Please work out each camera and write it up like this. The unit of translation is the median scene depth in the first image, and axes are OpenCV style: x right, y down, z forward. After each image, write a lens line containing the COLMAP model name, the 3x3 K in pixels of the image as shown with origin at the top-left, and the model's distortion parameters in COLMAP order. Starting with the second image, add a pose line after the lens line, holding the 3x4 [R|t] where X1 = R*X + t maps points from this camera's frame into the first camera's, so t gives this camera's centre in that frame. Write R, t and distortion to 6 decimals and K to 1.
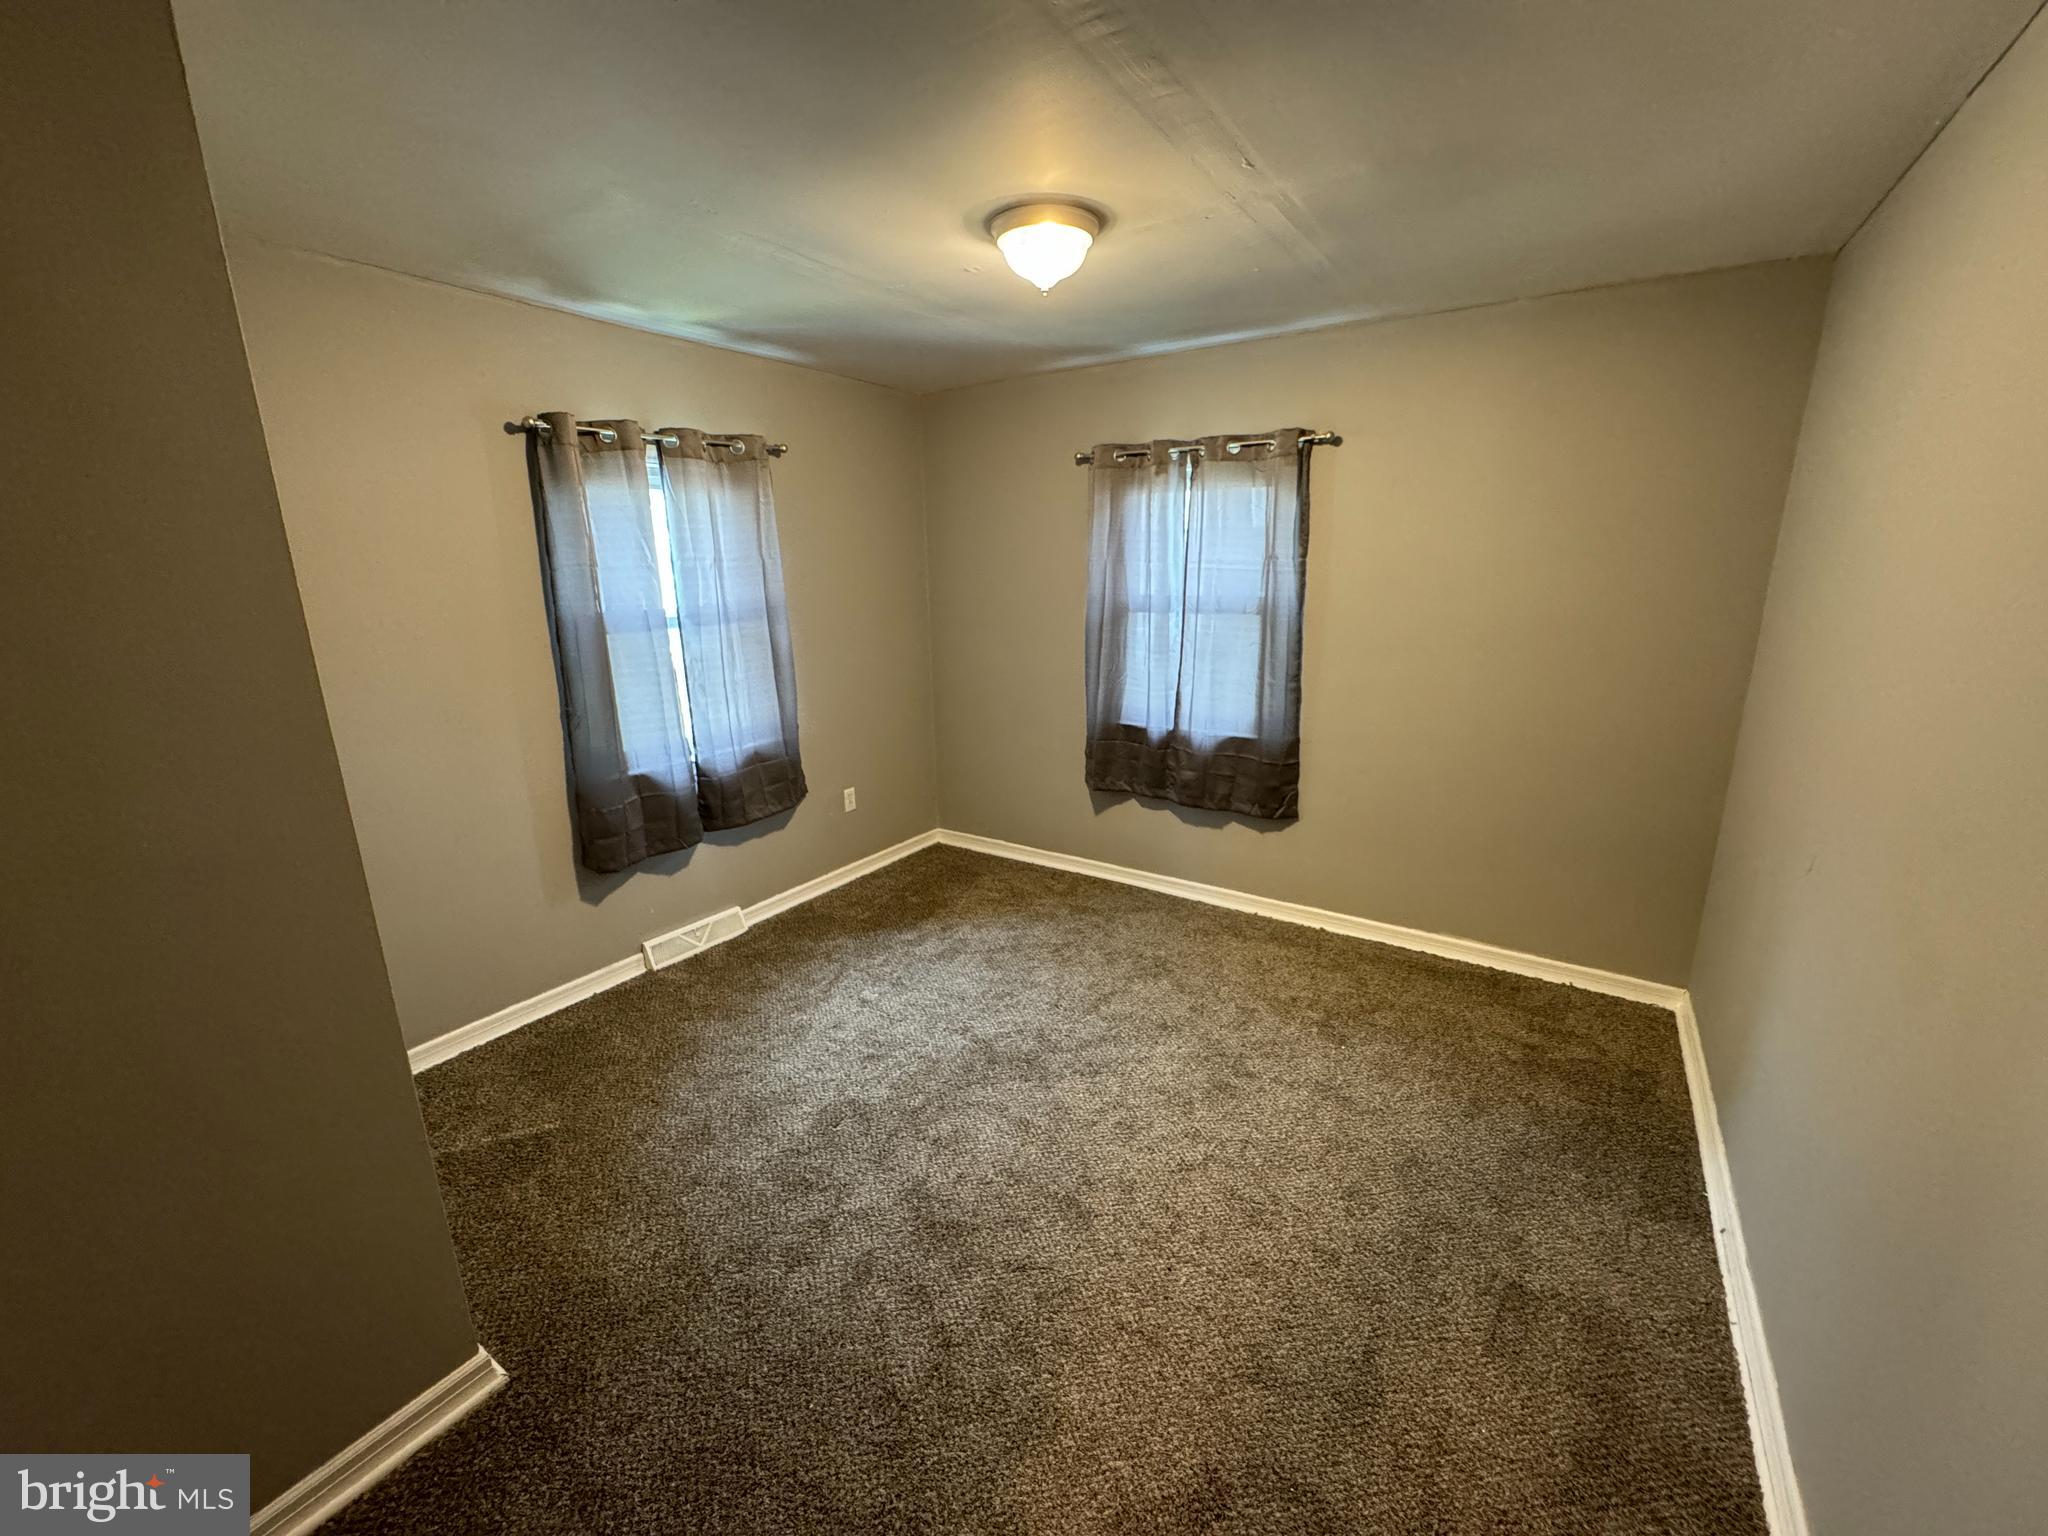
lens RADIAL K [[819.2, 0, 1022.2], [0, 819.2, 771.4], [0, 0, 1]] dist [-0.001398, 0.000081]
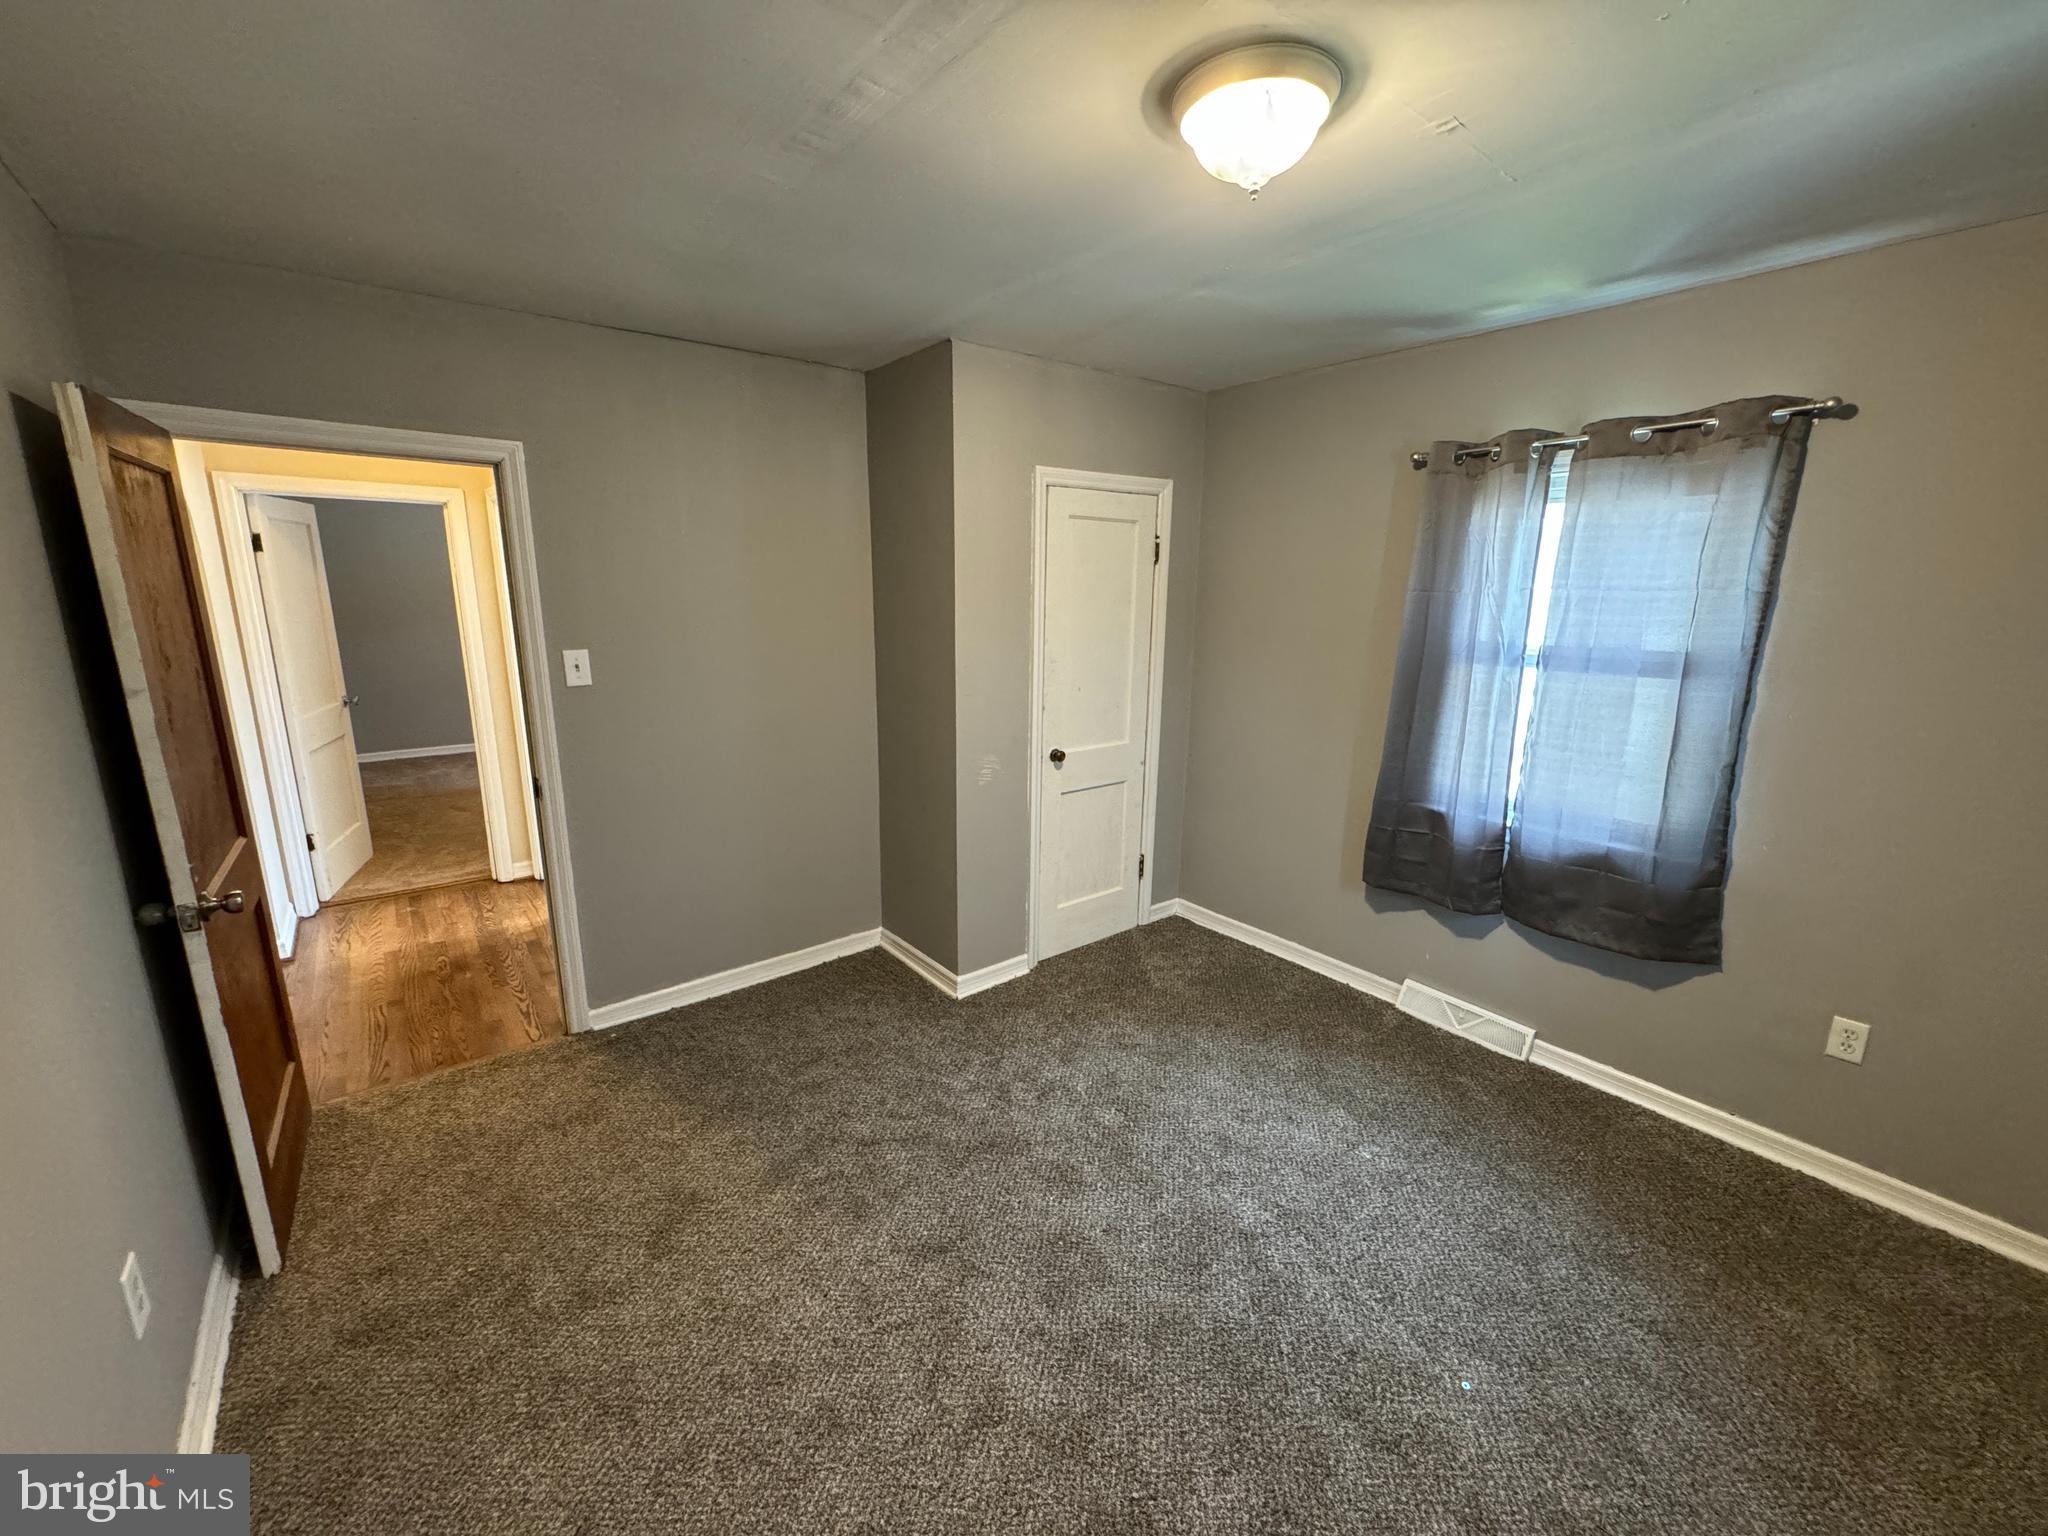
lens RADIAL K [[819.2, 0, 1019.8], [0, 819.2, 768.9], [0, 0, 1]] dist [-0.001398, 0.000081]
pose [[-0.311330, 0.220158, -0.924448, 0.509148], [-0.242362, 0.922230, 0.301251, -0.195683], [0.918877, 0.317839, -0.233760, 0.716283]]
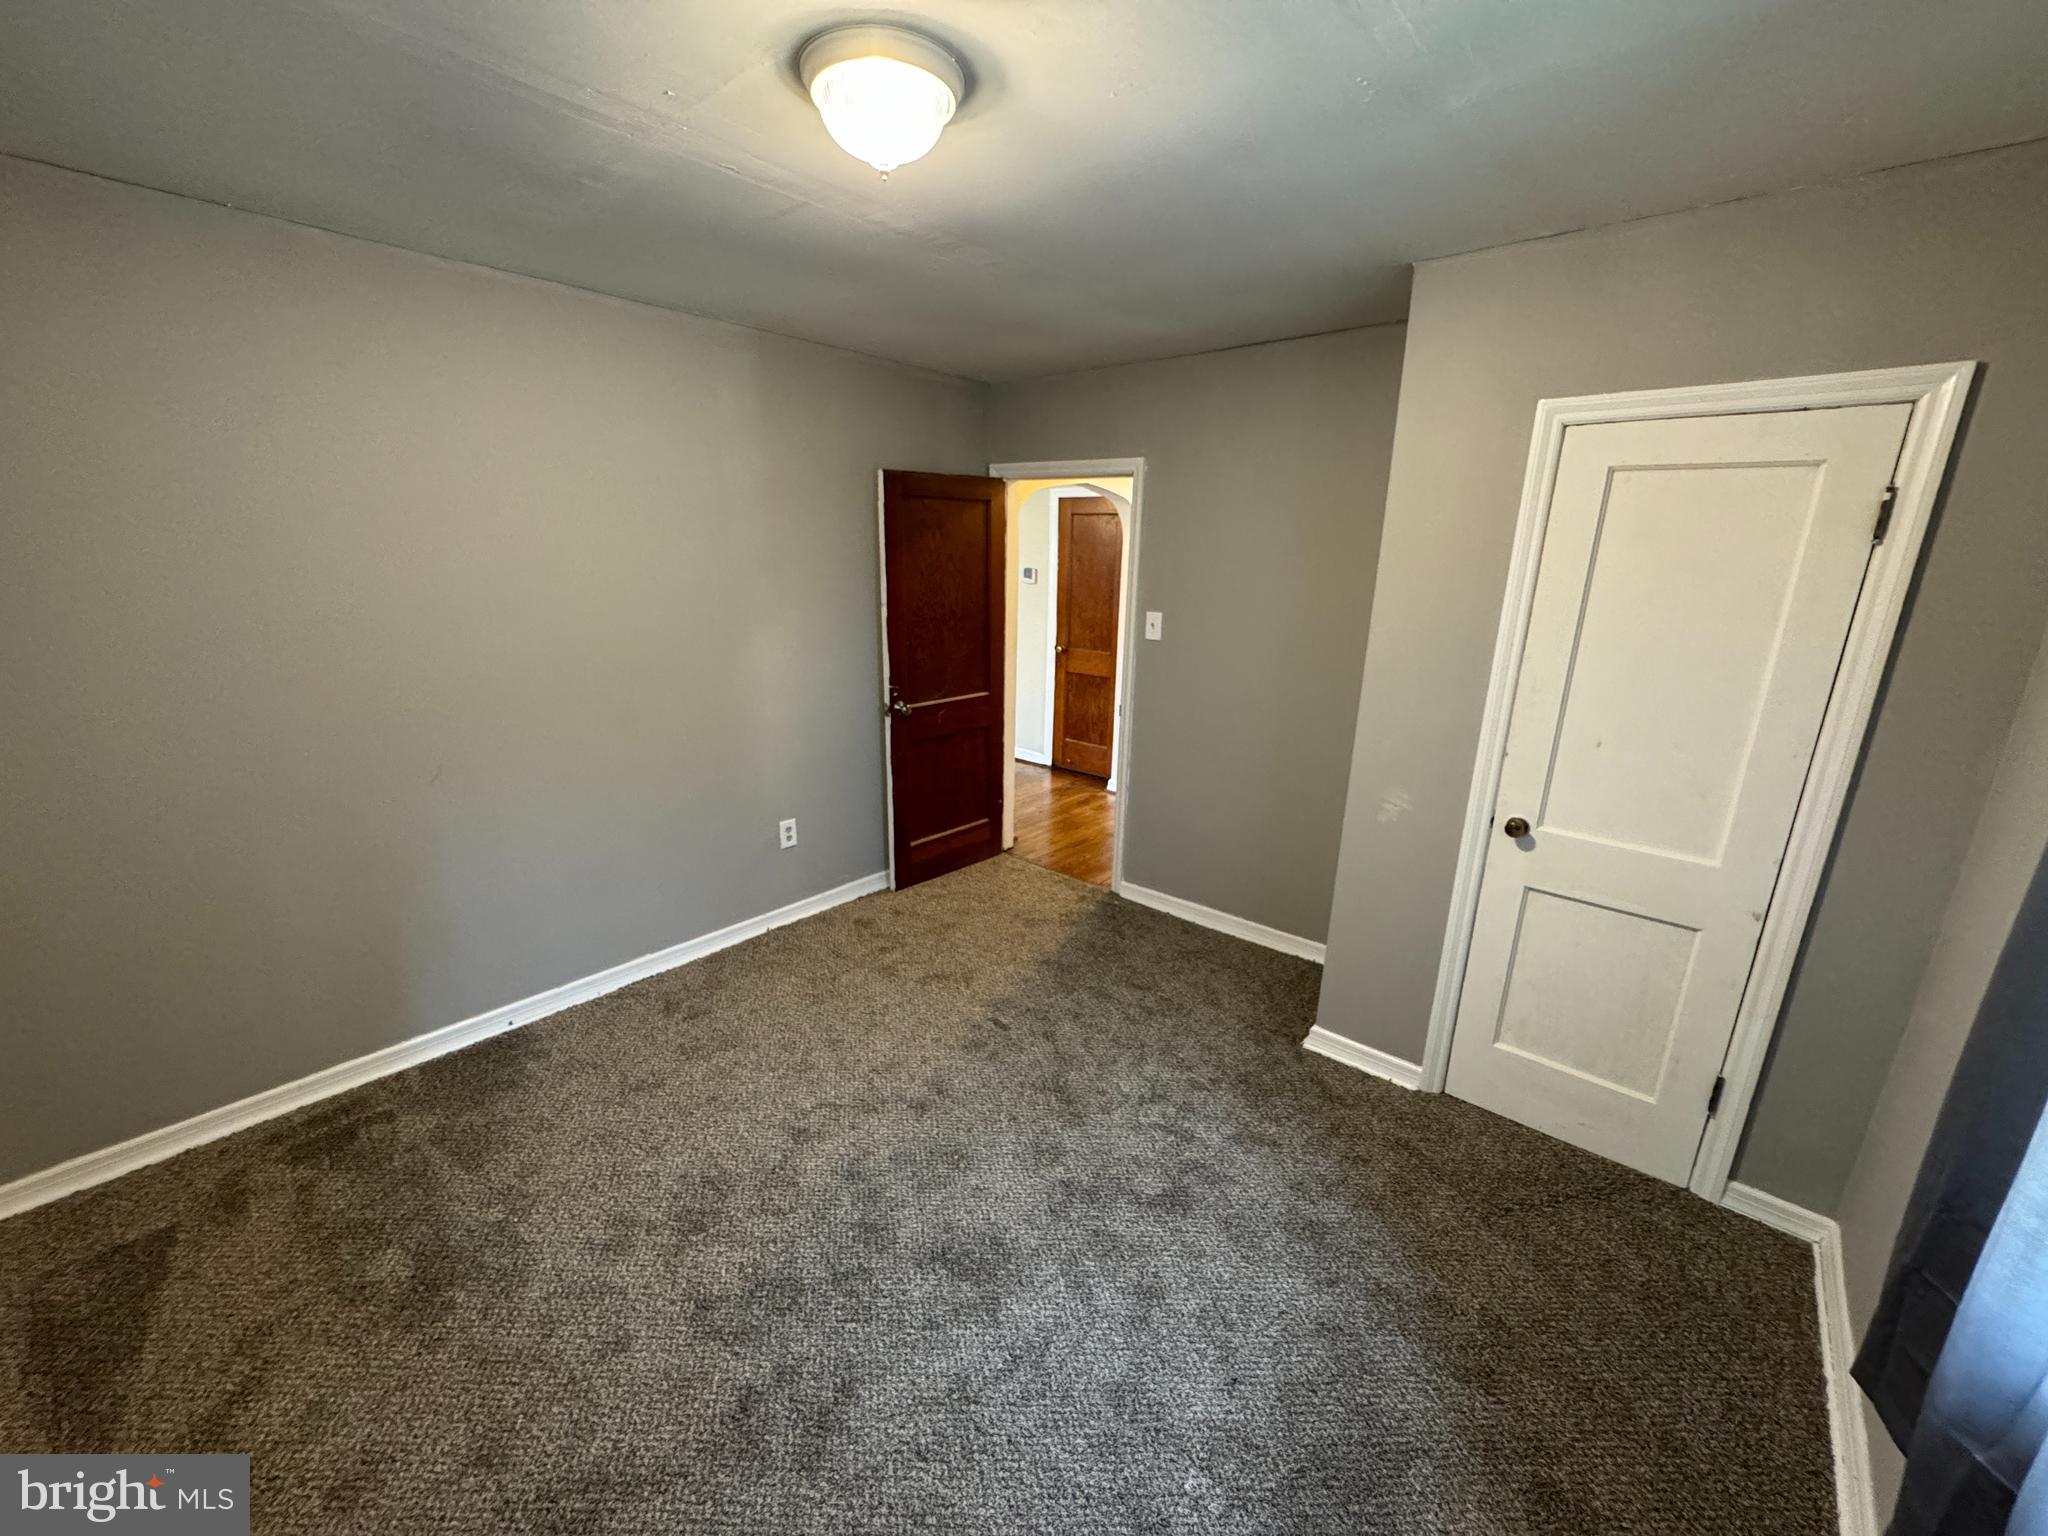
lens RADIAL K [[819.2, 0, 1024.4], [0, 819.2, 768.5], [0, 0, 1]] dist [-0.001398, 0.000081]
pose [[-0.992137, -0.040468, 0.118433, -0.104981], [0.023460, 0.869378, 0.493590, -0.308845], [-0.122938, 0.492487, -0.861593, 1.131754]]
